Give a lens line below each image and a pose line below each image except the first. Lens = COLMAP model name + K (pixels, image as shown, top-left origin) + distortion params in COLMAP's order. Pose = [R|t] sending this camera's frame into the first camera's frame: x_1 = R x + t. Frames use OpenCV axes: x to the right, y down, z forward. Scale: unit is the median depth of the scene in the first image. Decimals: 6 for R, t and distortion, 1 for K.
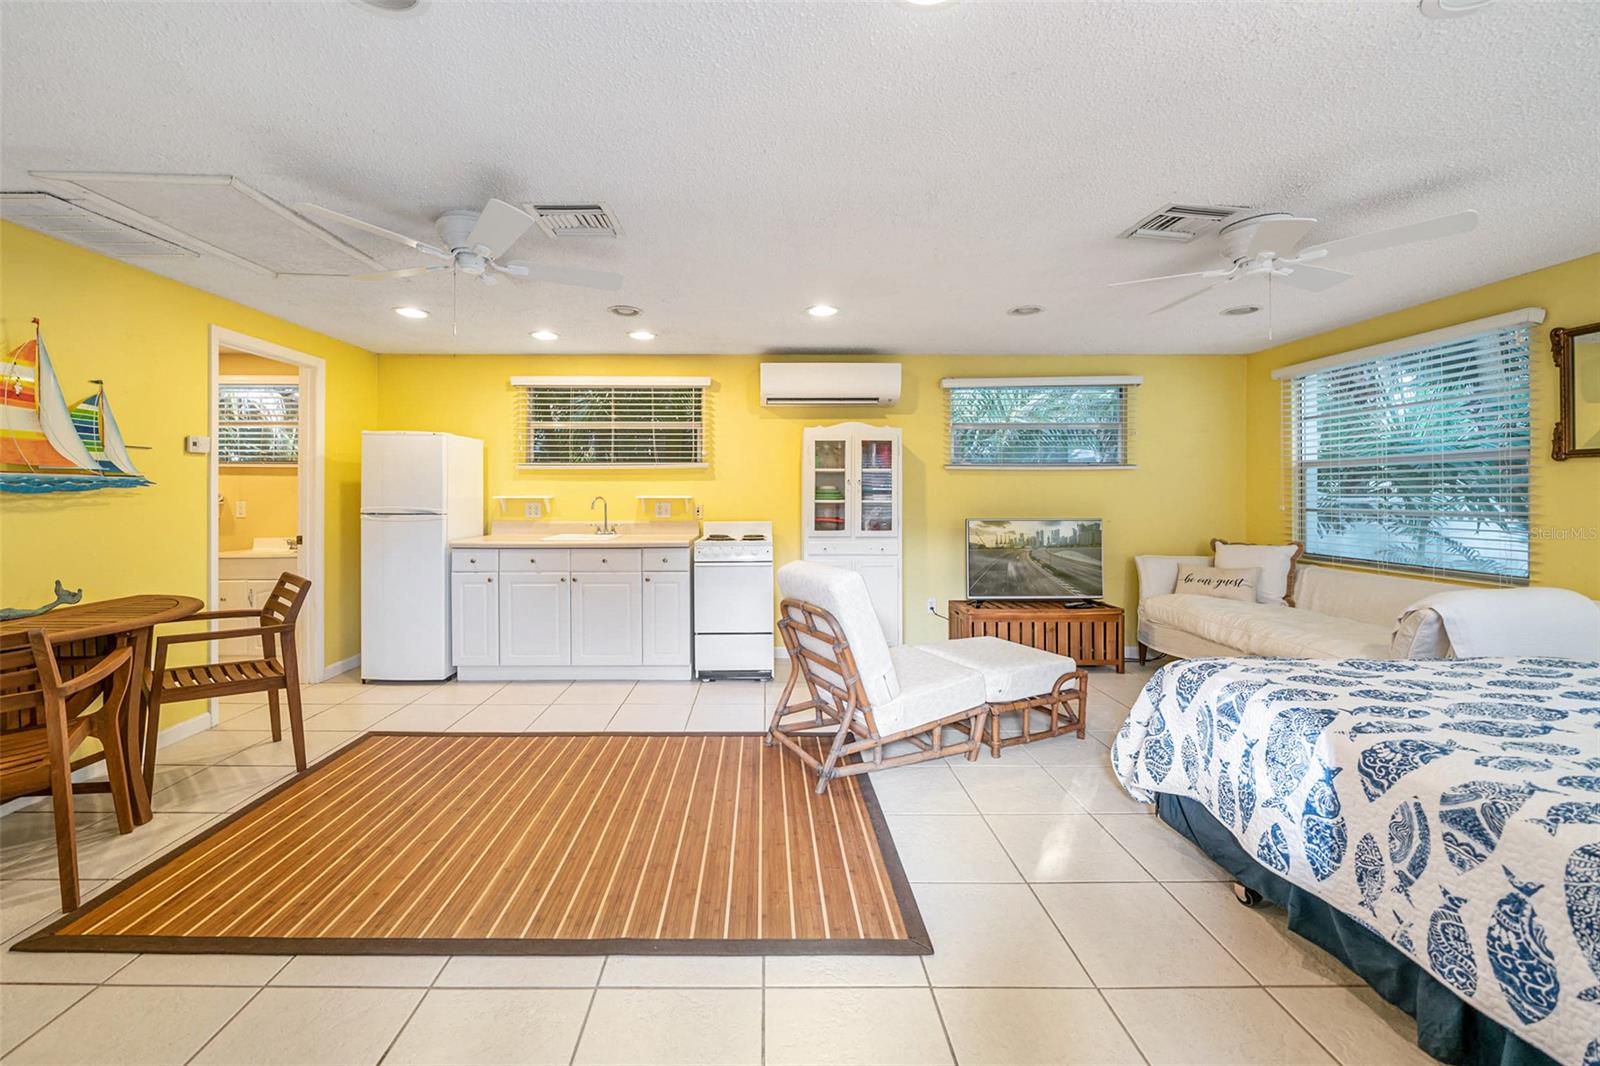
lens RADIAL K [[640.8, 0, 767.4], [0, 640.8, 481.9], [0, 0, 1]] dist [-0.001966, -0.000602]
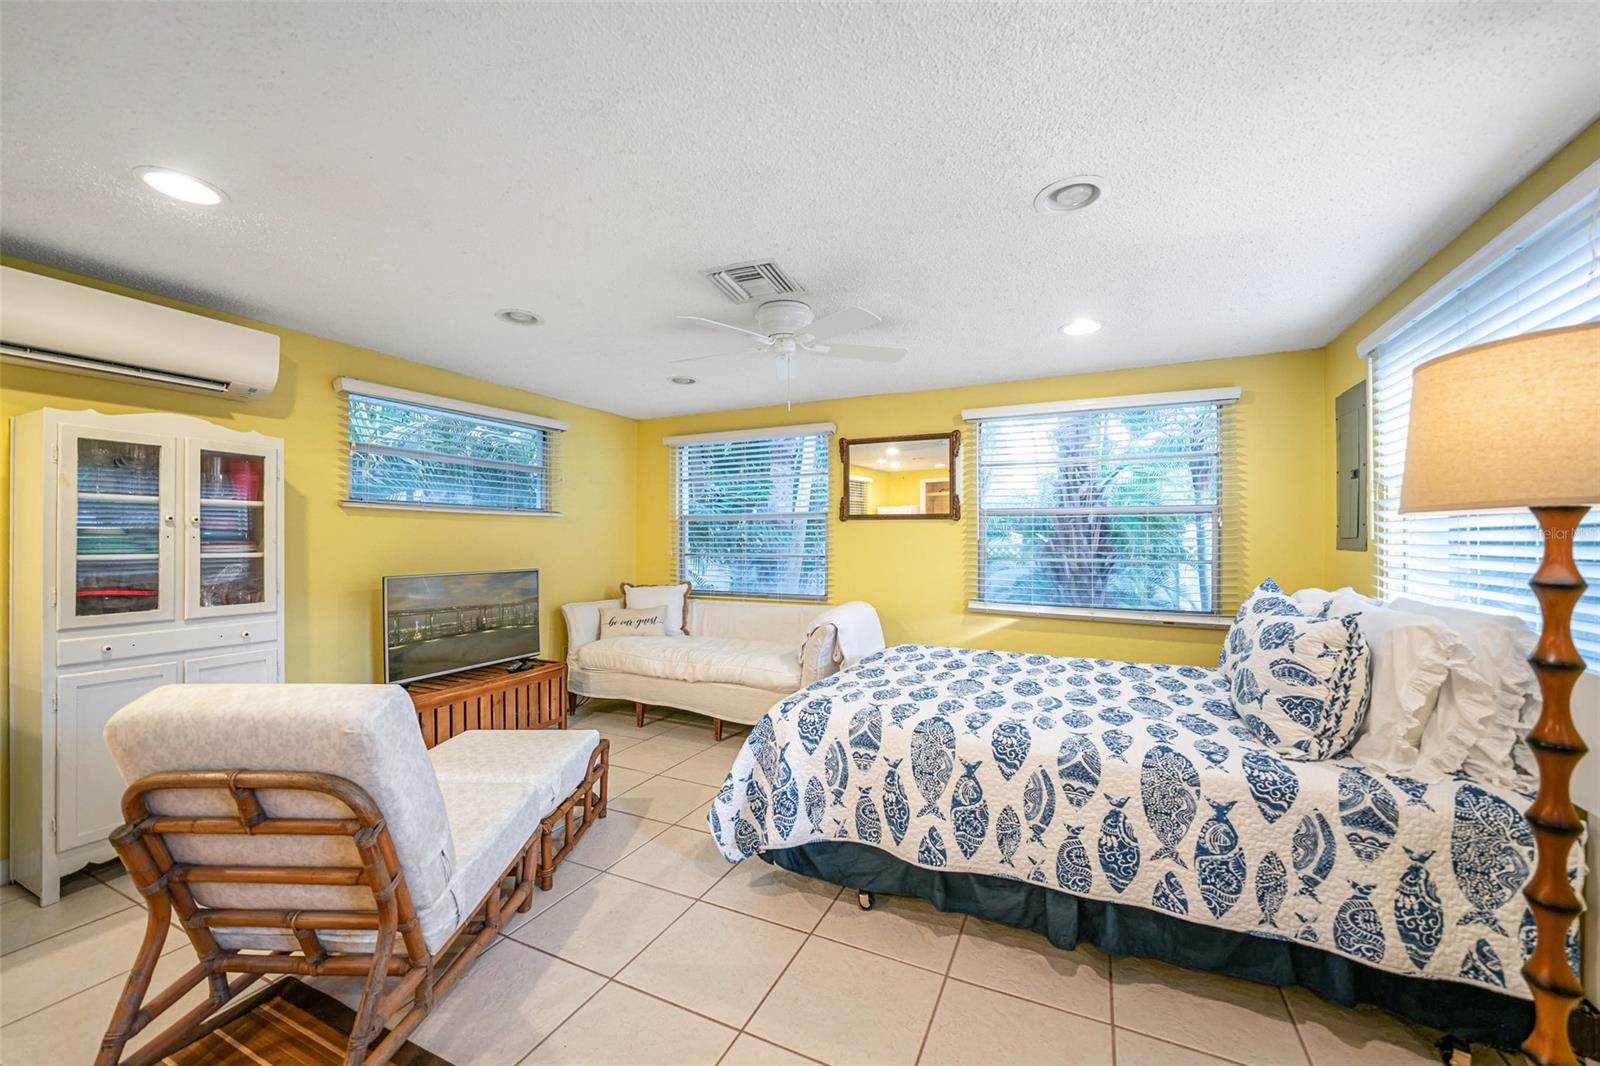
lens RADIAL K [[608.6, 0, 804.4], [0, 608.6, 534.2], [0, 0, 1]] dist [-0.002799, -0.000172]
pose [[0.422427, 0.009620, 0.906346, -0.235449], [-0.016974, 0.999852, -0.002702, 0.006455], [-0.906238, -0.014243, 0.422528, 0.566612]]
